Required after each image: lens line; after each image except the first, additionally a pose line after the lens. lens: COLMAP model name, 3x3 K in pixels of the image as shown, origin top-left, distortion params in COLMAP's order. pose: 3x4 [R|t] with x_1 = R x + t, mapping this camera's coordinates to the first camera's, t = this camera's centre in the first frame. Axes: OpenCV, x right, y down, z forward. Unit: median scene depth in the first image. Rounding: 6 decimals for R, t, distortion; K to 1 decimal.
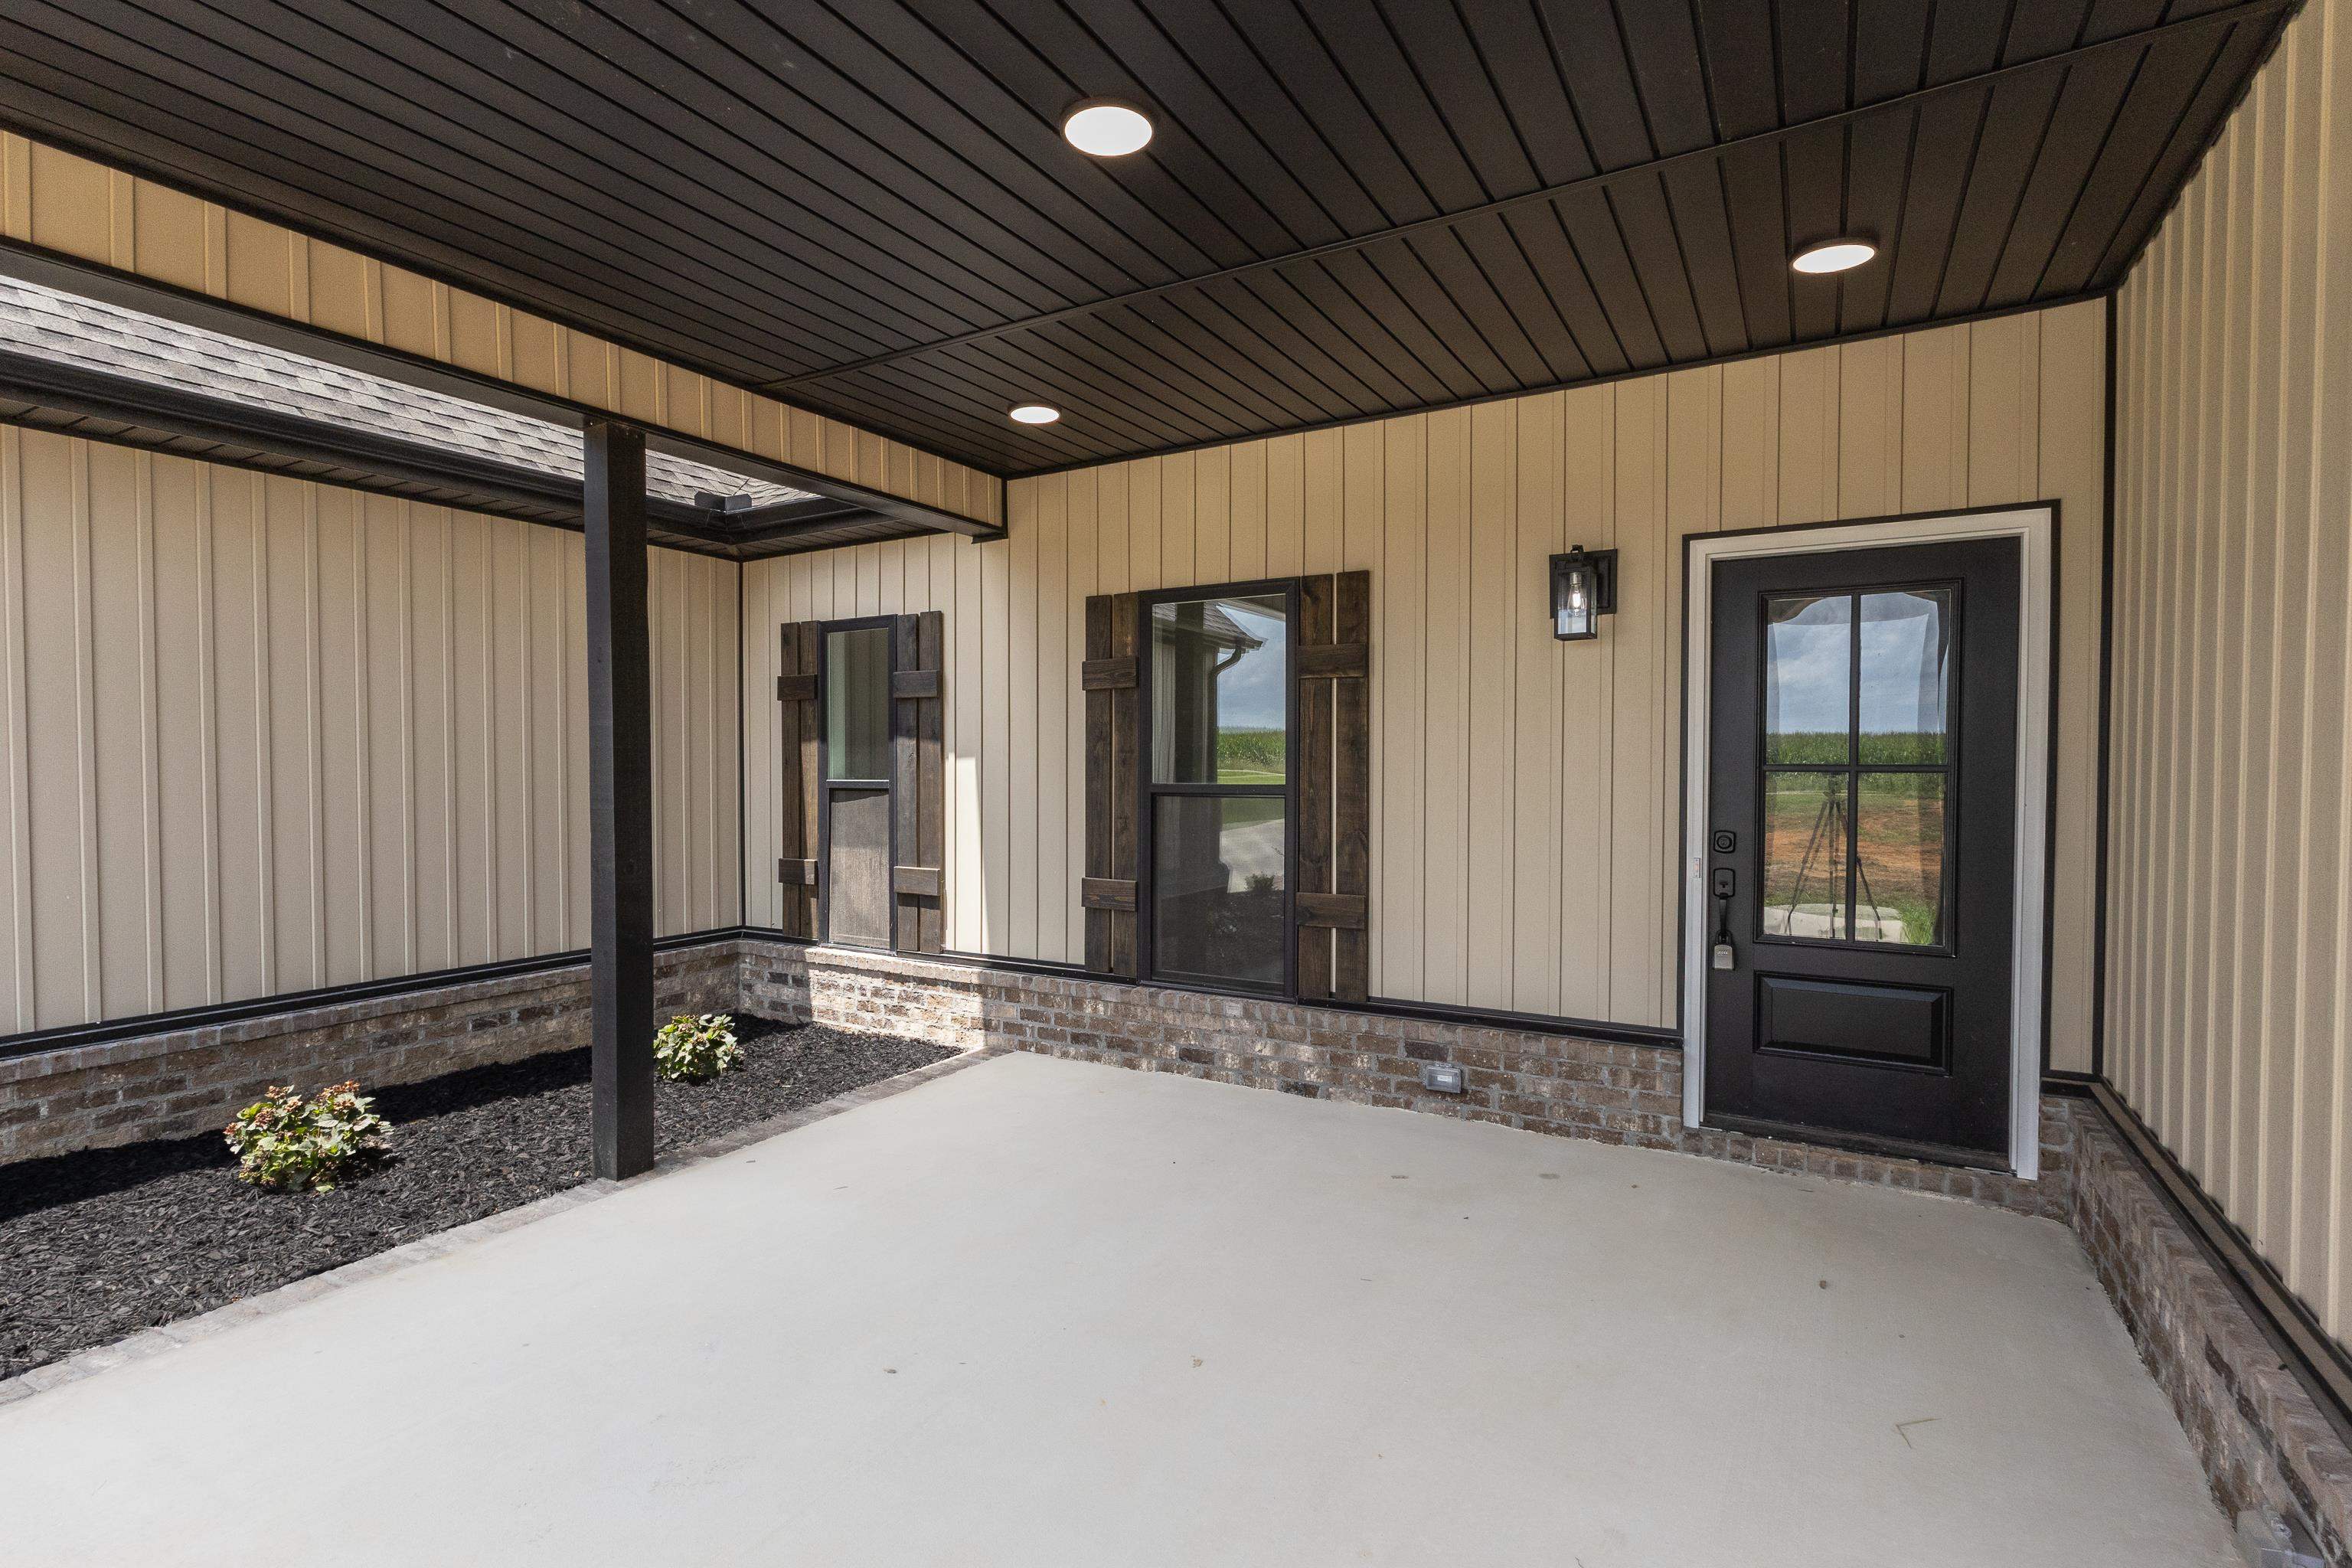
lens RADIAL K [[1089.1, 0, 1176.0], [0, 1089.1, 784.0], [0, 0, 1]] dist [0.000946, 0.000265]
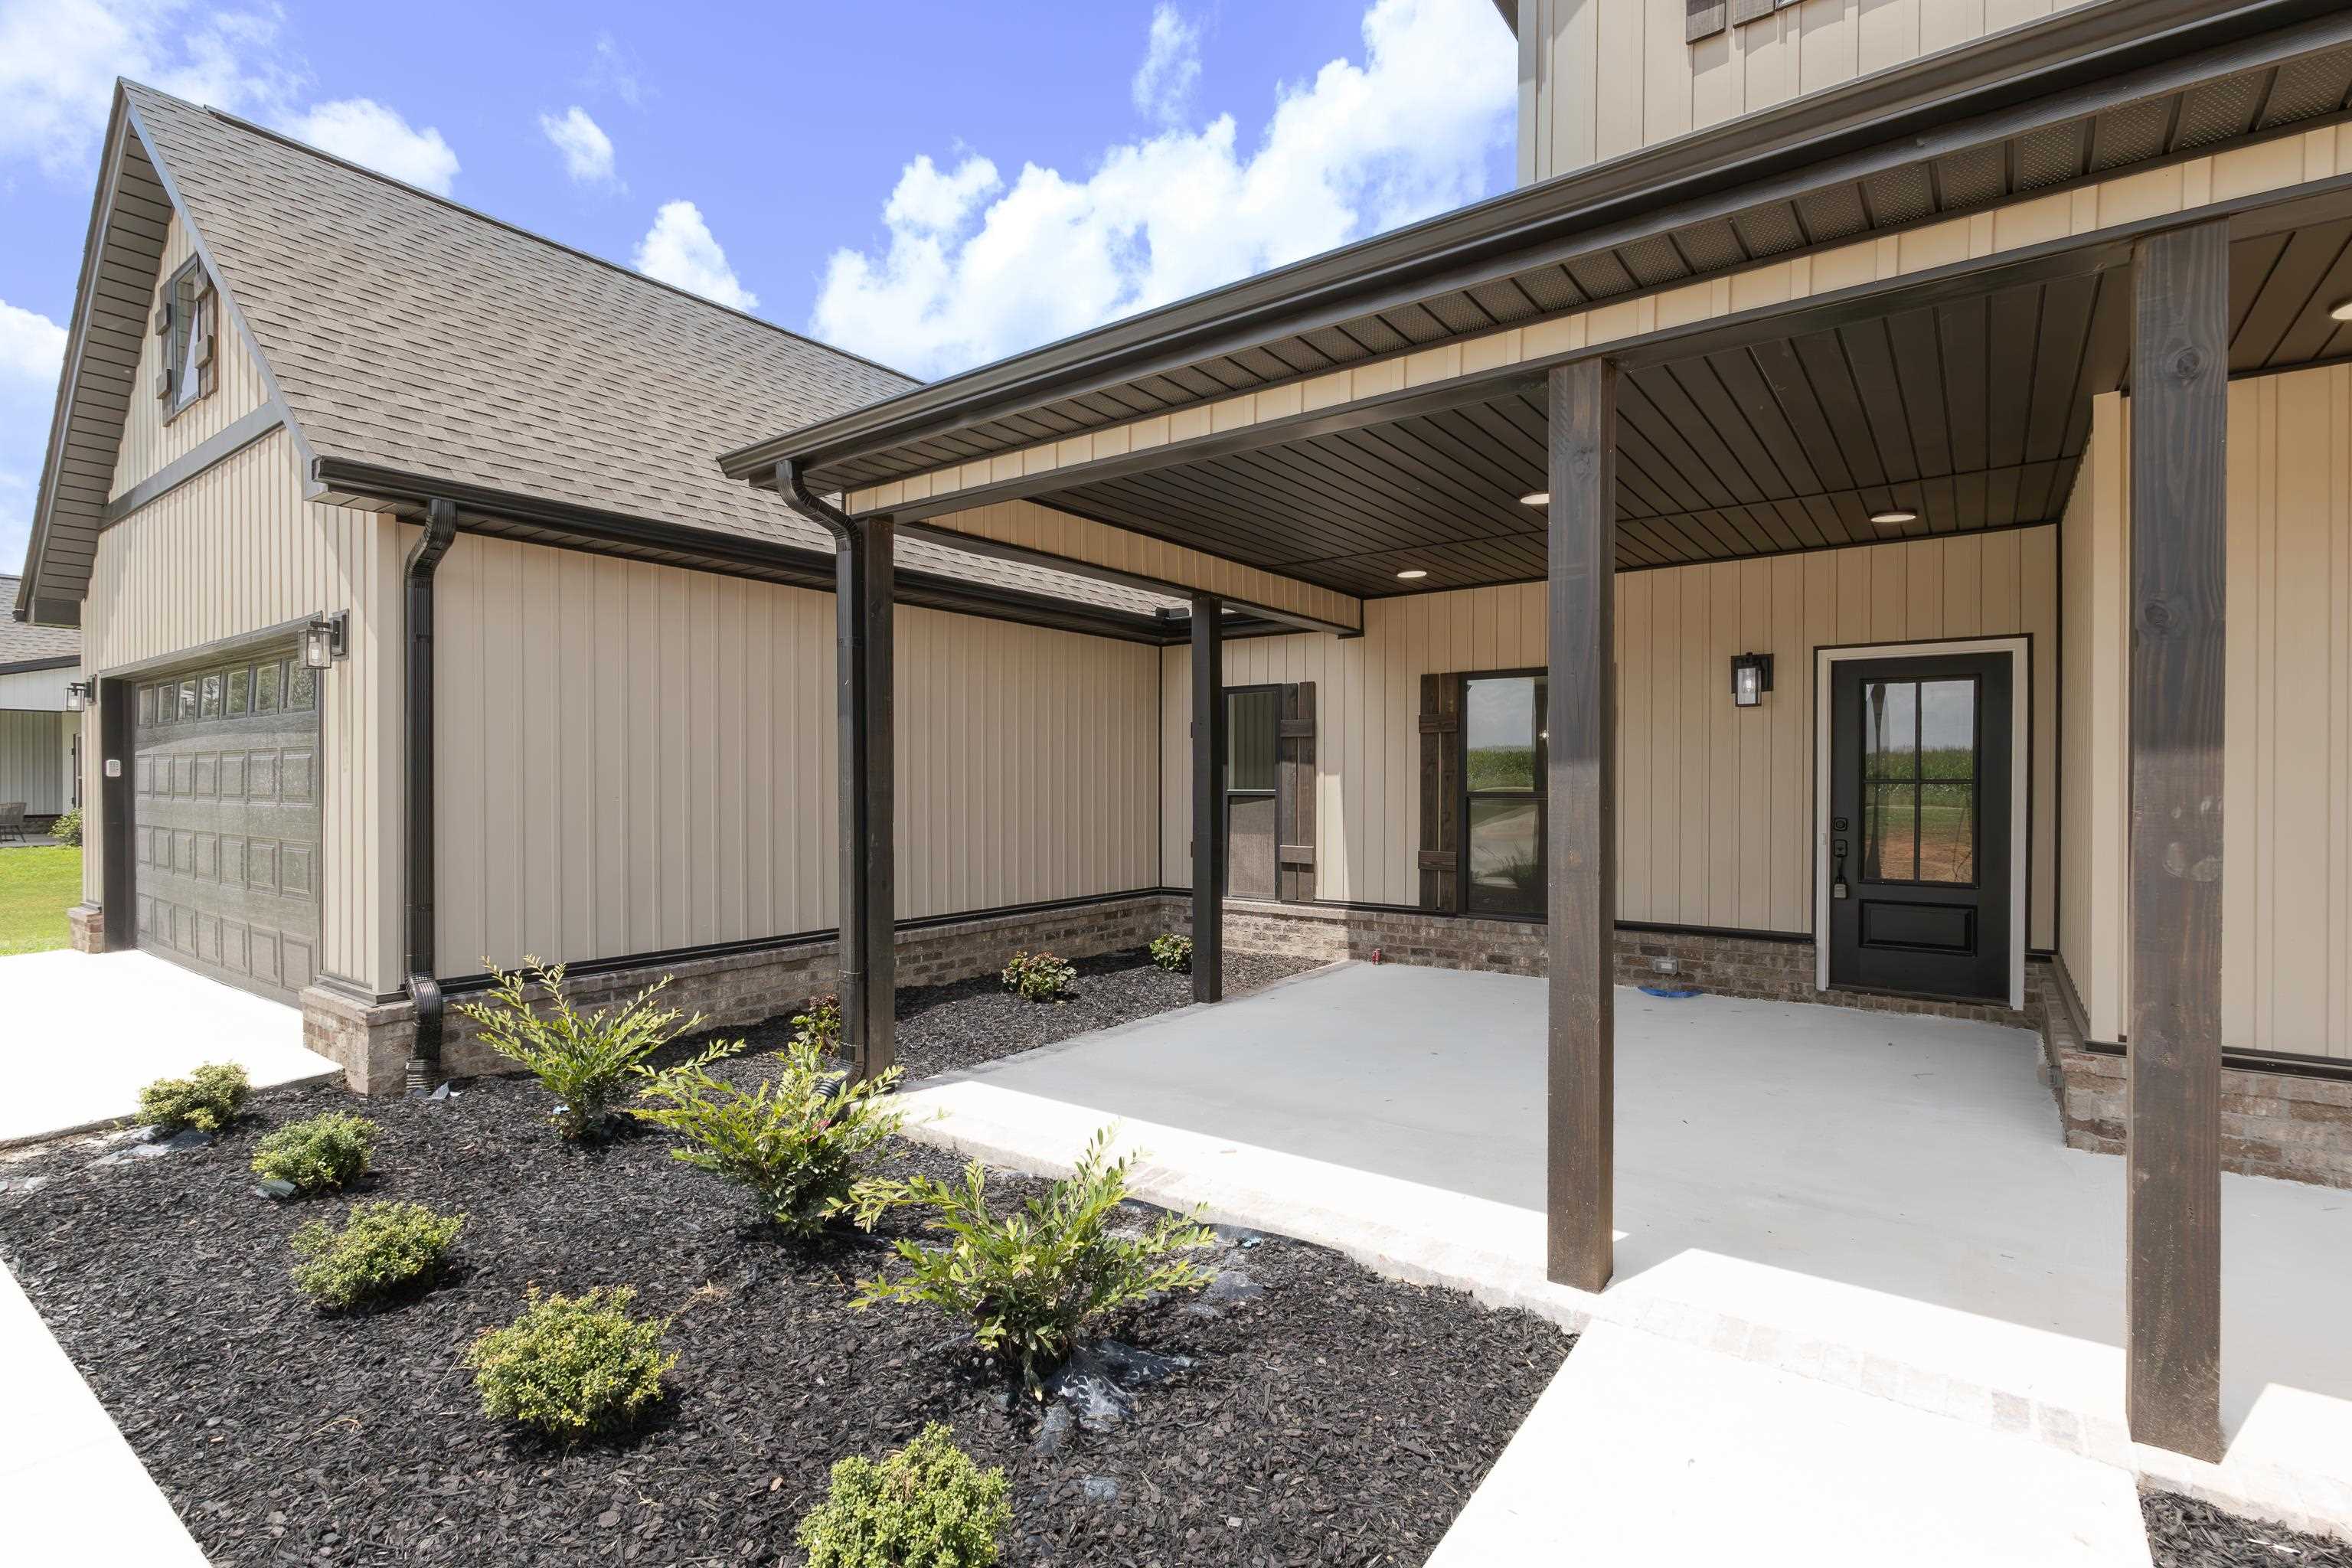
lens RADIAL K [[1081.2, 0, 1176.0], [0, 1081.2, 784.0], [0, 0, 1]] dist [0.002157, 0.000739]
pose [[0.994196, 0.000241, -0.107588, -0.282616], [-0.001926, 0.999877, -0.015558, 0.014382], [0.107571, 0.015675, 0.994074, -0.645720]]
